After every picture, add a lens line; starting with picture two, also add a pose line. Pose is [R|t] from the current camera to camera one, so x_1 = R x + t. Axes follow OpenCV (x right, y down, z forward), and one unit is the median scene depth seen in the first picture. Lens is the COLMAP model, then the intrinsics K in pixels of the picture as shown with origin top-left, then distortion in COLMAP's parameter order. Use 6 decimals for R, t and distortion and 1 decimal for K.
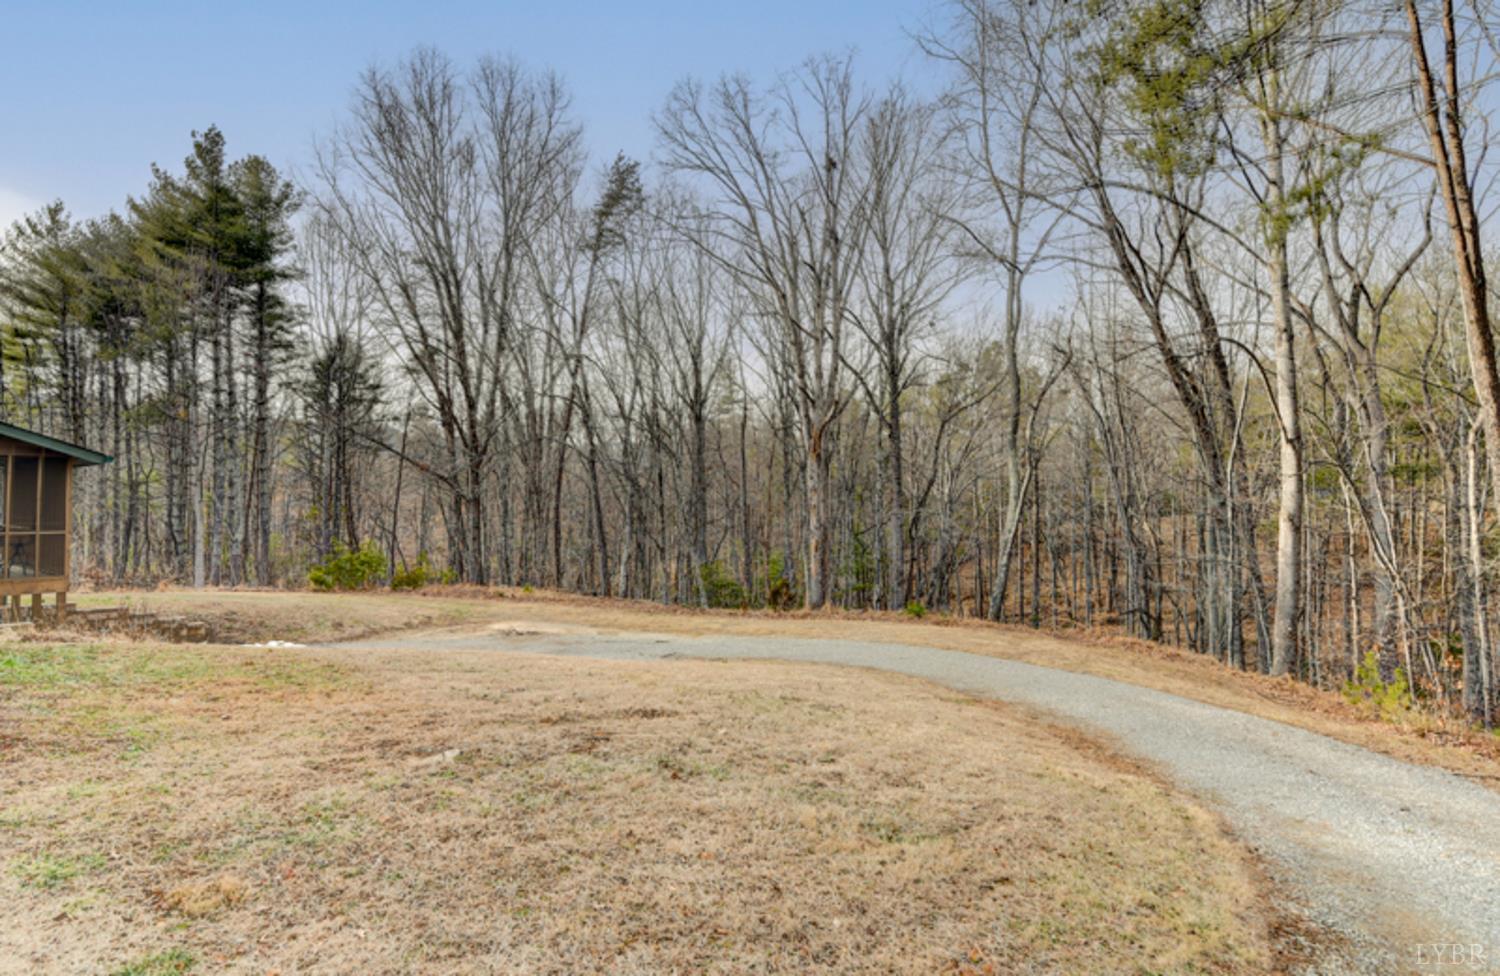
lens RADIAL K [[847.2, 0, 750.0], [0, 847.2, 488.0], [0, 0, 1]] dist [-0.001213, -0.000657]
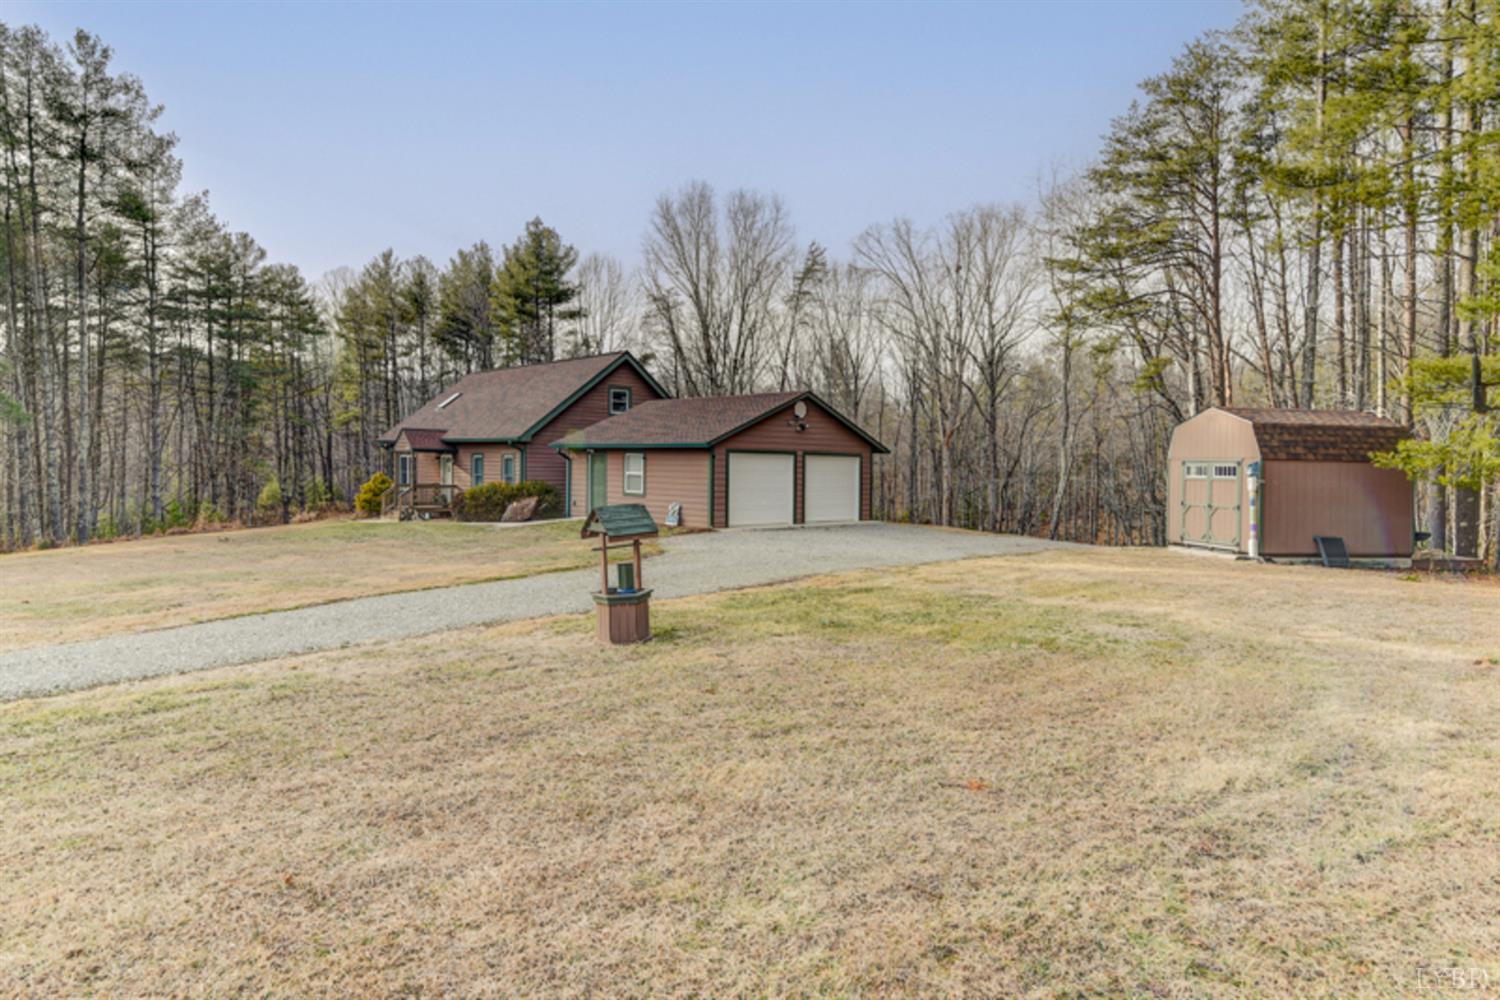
lens RADIAL K [[862.3, 0, 750.0], [0, 862.3, 500.0], [0, 0, 1]] dist [-0.000470, -0.042440]
pose [[0.995261, 0.019320, -0.095303, -0.139549], [-0.013723, 0.998161, 0.059042, -0.025964], [0.096268, -0.057454, 0.993696, -0.722638]]
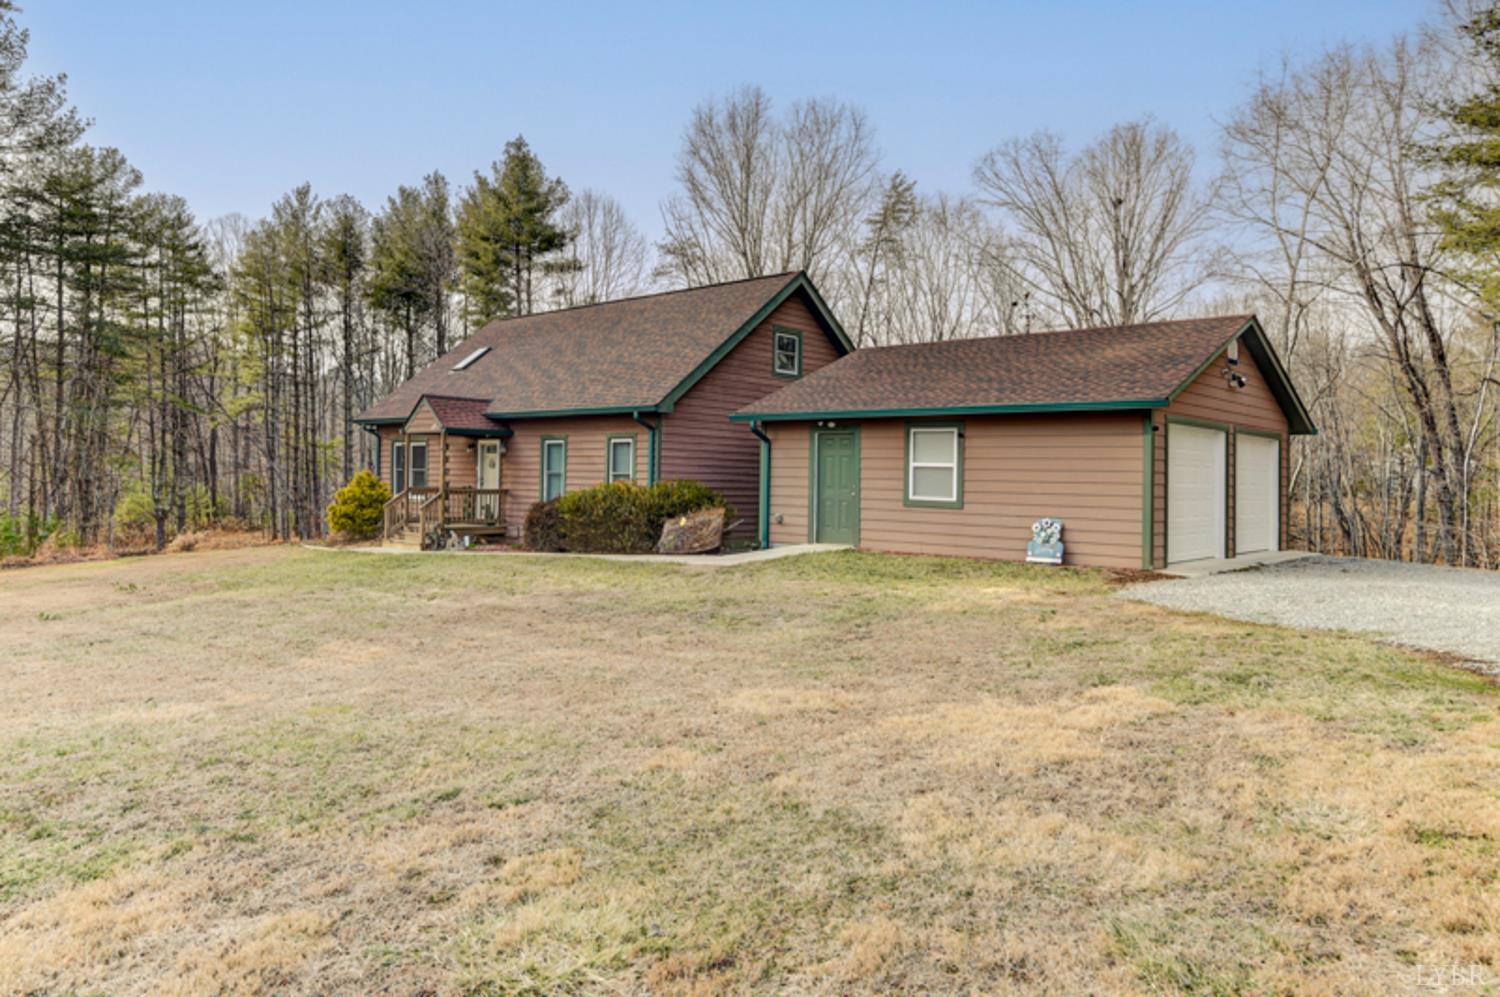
lens RADIAL K [[1007.6, 0, 744.3], [0, 1007.6, 462.3], [0, 0, 1]] dist [-0.009667, -0.000447]
pose [[0.998990, 0.018270, -0.041056, -0.375134], [-0.018103, 0.999826, 0.004452, -0.005393], [0.041130, -0.003704, 0.999147, -0.466135]]
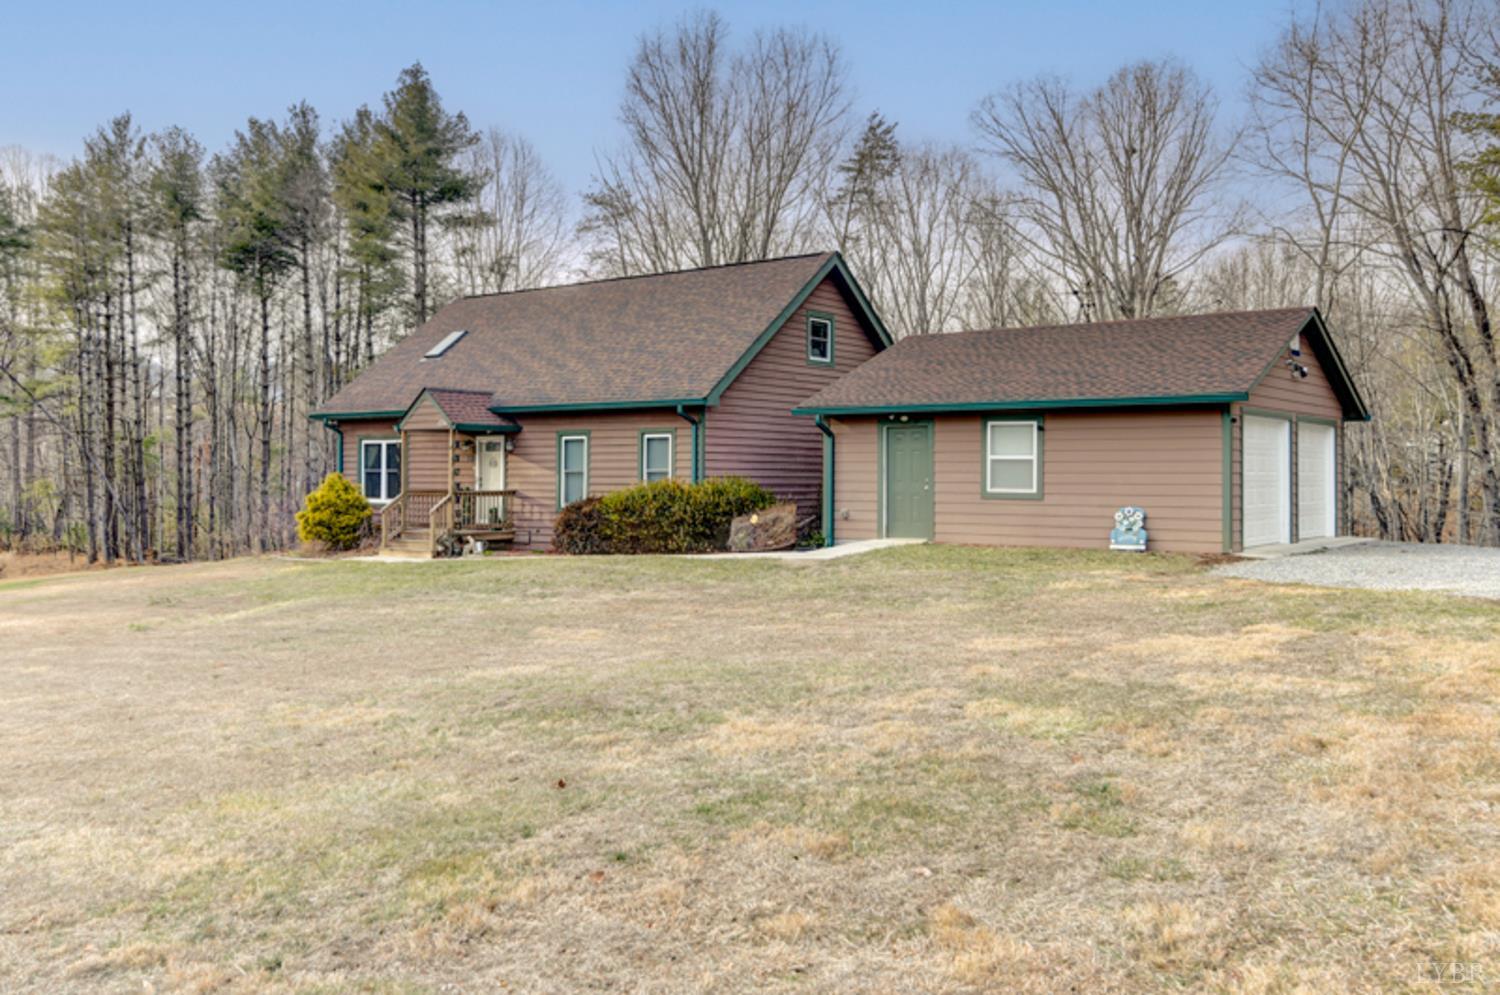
lens RADIAL K [[1276.5, 0, 751.7], [0, 1276.5, 471.5], [0, 0, 1]] dist [0.002081, 0.006682]
pose [[0.998925, 0.002288, 0.046291, -0.455595], [-0.003119, 0.999835, 0.017894, -0.007407], [-0.046242, -0.018020, 0.998768, -0.587842]]
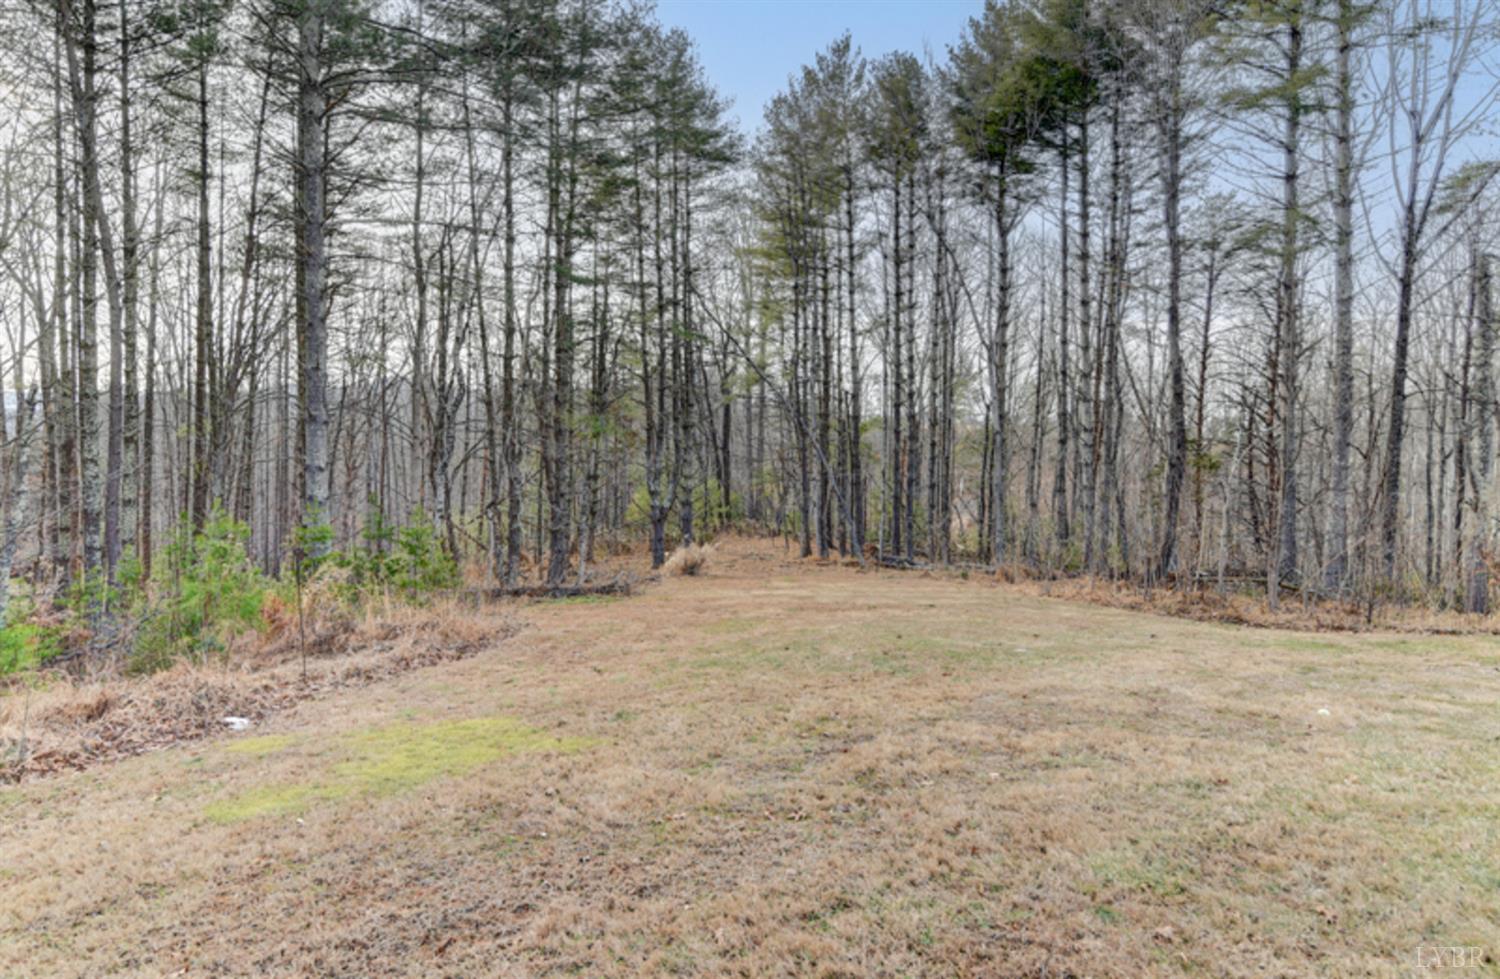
lens RADIAL K [[847.2, 0, 750.0], [0, 847.2, 489.5], [0, 0, 1]] dist [-0.001213, -0.000657]
pose [[0.880320, 0.016524, -0.474092, -0.987450], [-0.003448, 0.999590, 0.028438, 0.062892], [0.474368, -0.023400, 0.880016, 0.563405]]
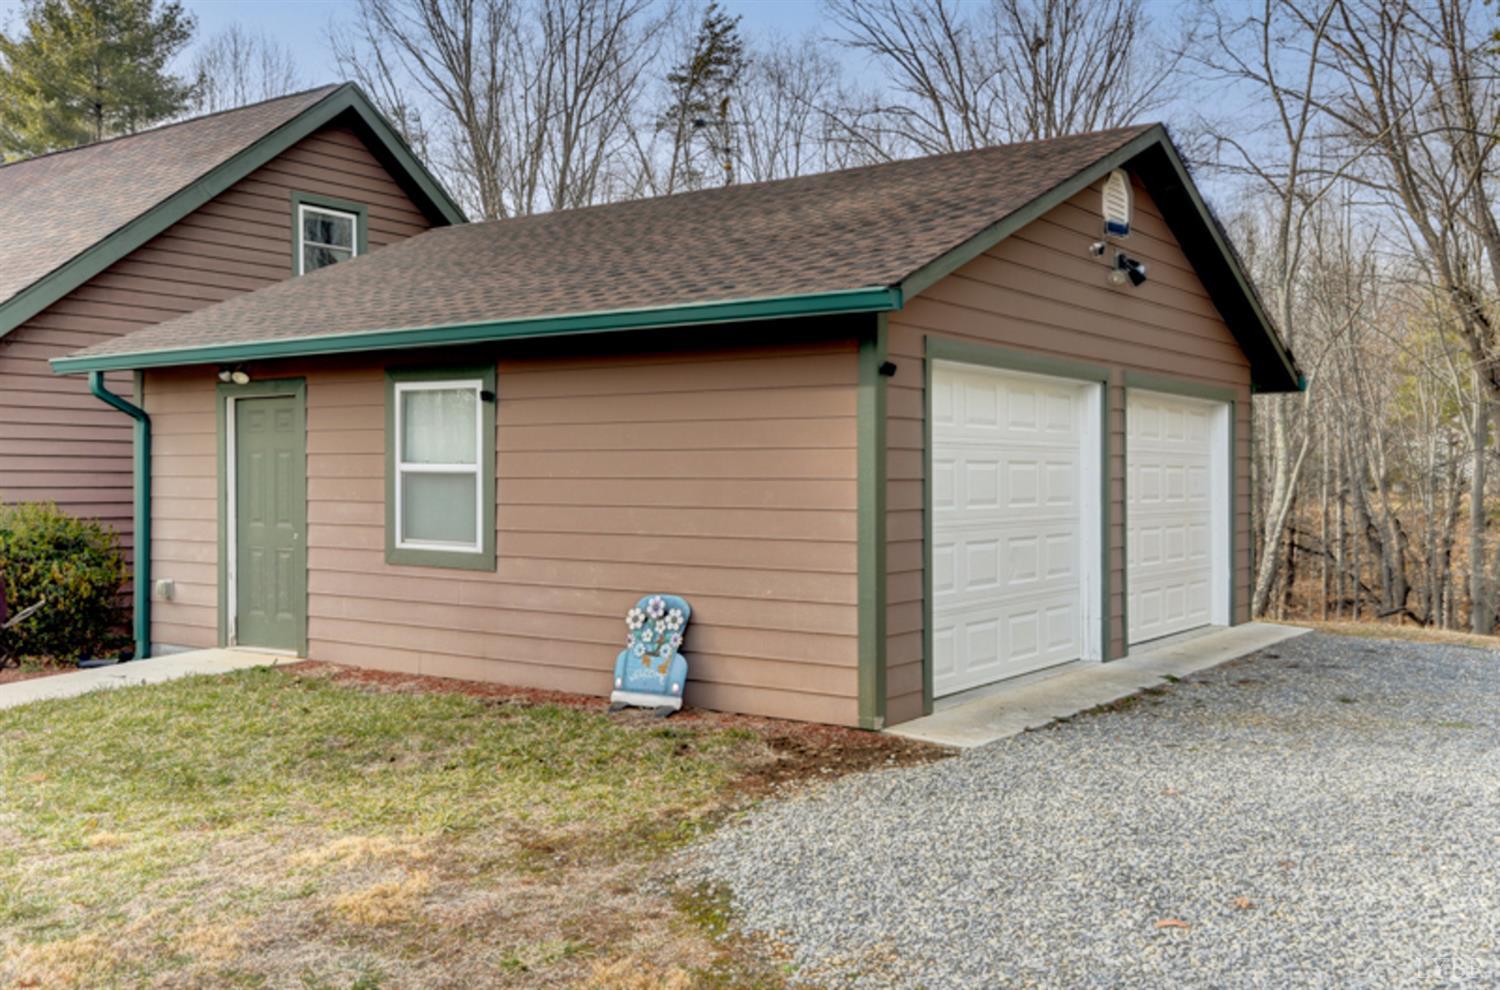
lens RADIAL K [[1396.8, 0, 768.1], [0, 1396.8, 489.3], [0, 0, 1]] dist [0.018300, 0.013760]
pose [[0.996138, -0.000125, 0.087802, -0.267719], [-0.002335, 0.999608, 0.027908, -0.007188], [-0.087771, -0.028005, 0.995747, -0.279042]]
